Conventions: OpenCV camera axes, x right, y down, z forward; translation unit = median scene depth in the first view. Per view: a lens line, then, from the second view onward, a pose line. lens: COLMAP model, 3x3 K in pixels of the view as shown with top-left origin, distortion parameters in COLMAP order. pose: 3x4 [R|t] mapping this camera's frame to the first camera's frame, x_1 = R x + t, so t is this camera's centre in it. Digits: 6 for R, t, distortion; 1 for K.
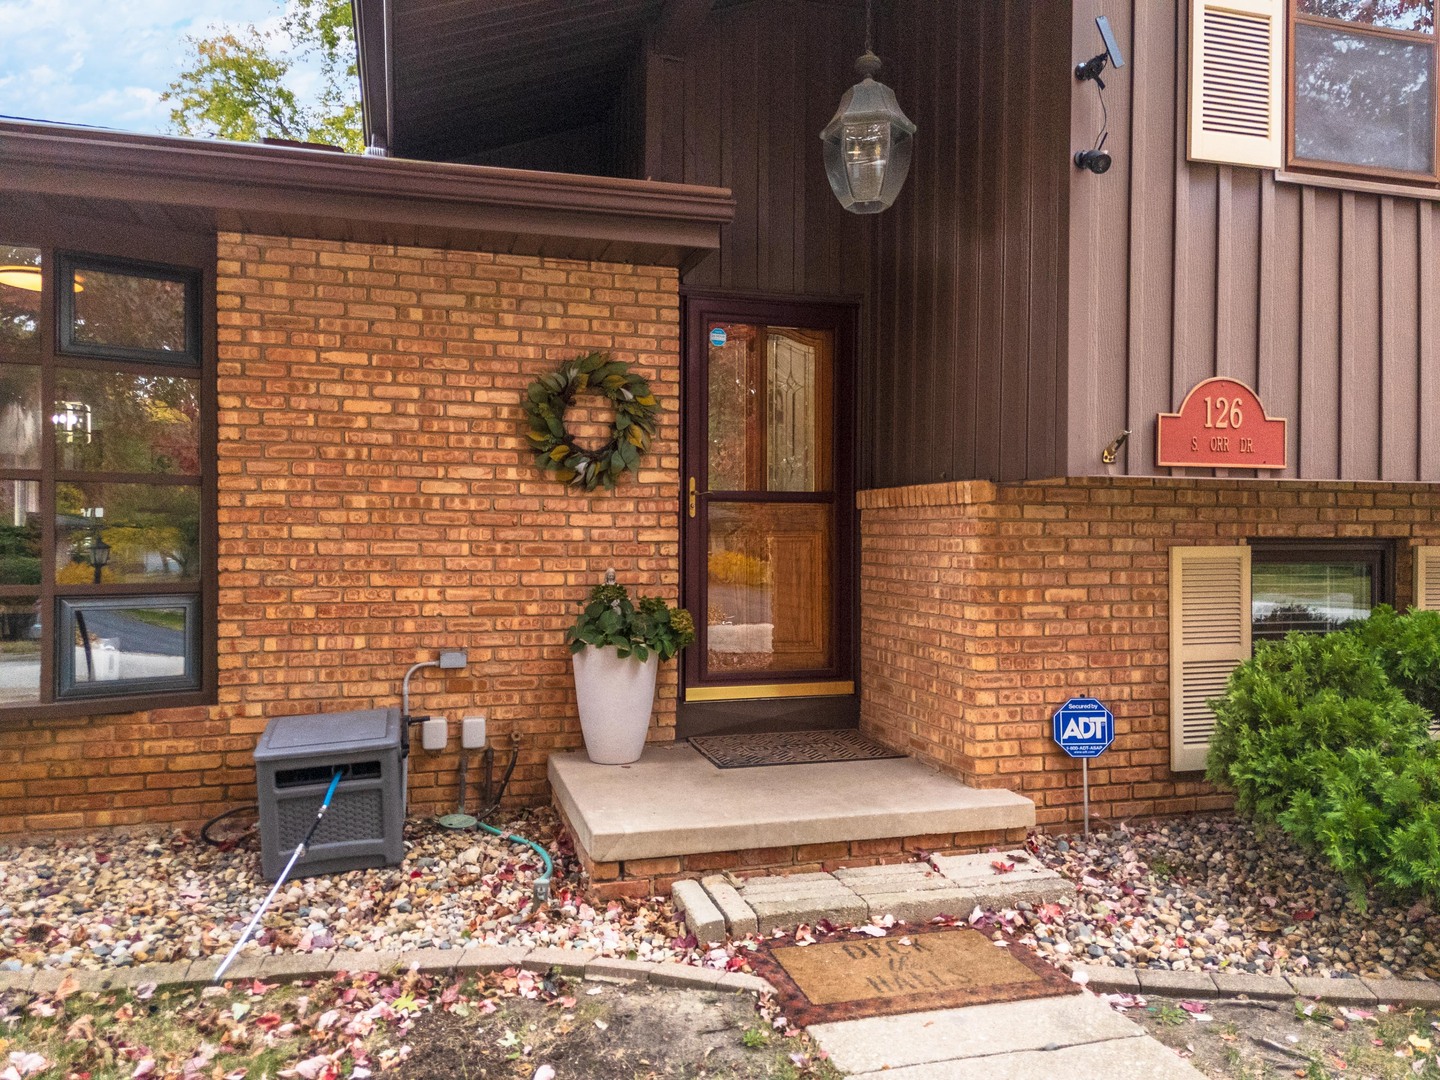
lens RADIAL K [[1054.0, 0, 717.9], [0, 1054.0, 532.6], [0, 0, 1]] dist [0.061910, -0.041374]
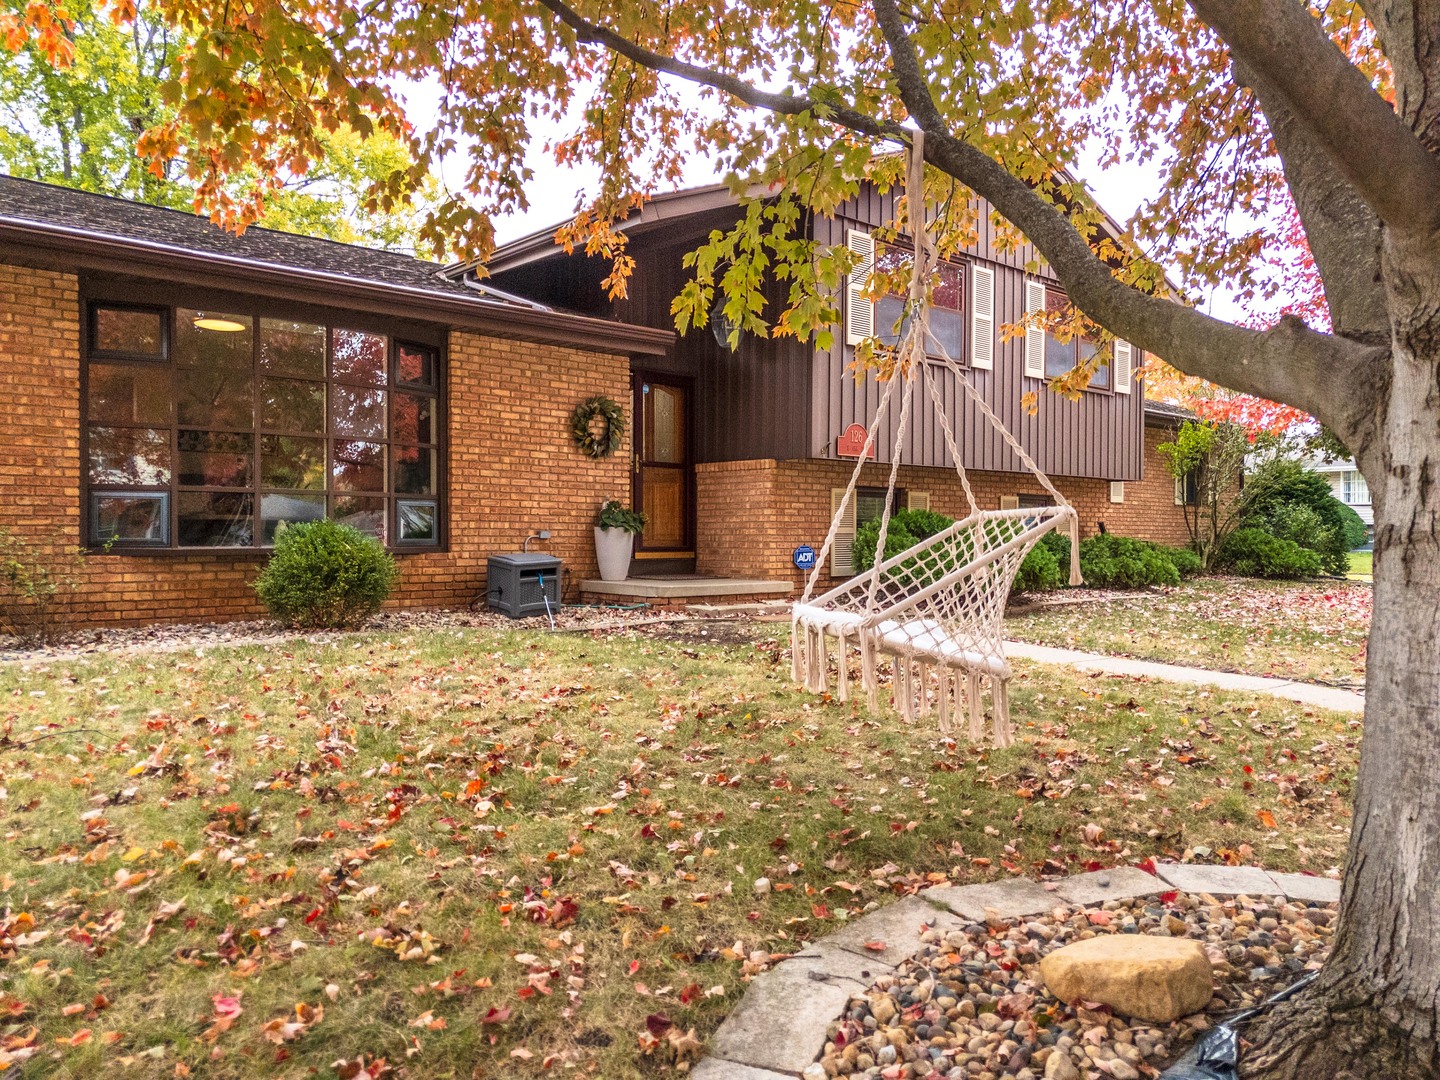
lens RADIAL K [[1054.0, 0, 717.9], [0, 1054.0, 532.6], [0, 0, 1]] dist [0.061910, -0.041374]
pose [[0.899790, 0.003296, 0.436311, -0.871920], [-0.003927, 0.999992, 0.000544, 0.113356], [-0.436306, -0.002203, 0.899796, -1.092659]]
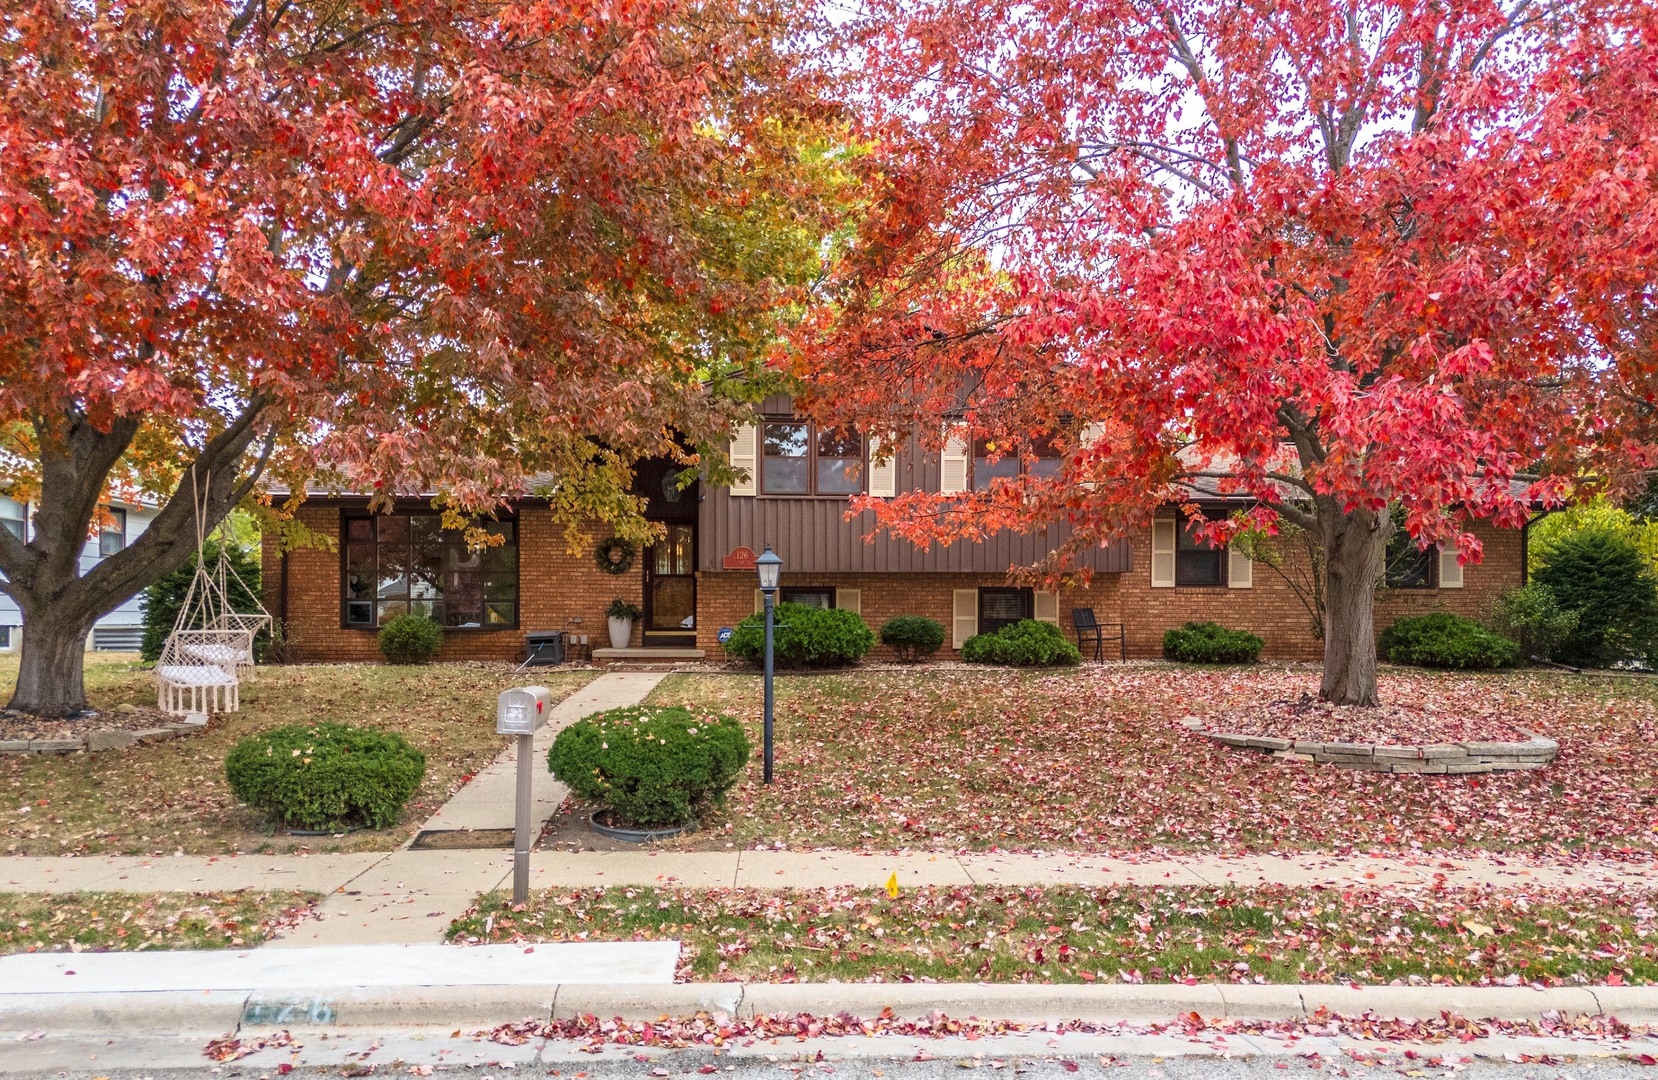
lens RADIAL K [[1208.9, 0, 830.7], [0, 1208.9, 621.8], [0, 0, 1]] dist [0.074394, -0.065045]
pose [[0.976091, 0.002023, -0.217353, 1.535487], [-0.000769, 0.999983, 0.005855, 0.099447], [0.217361, -0.005547, 0.976075, -2.950044]]
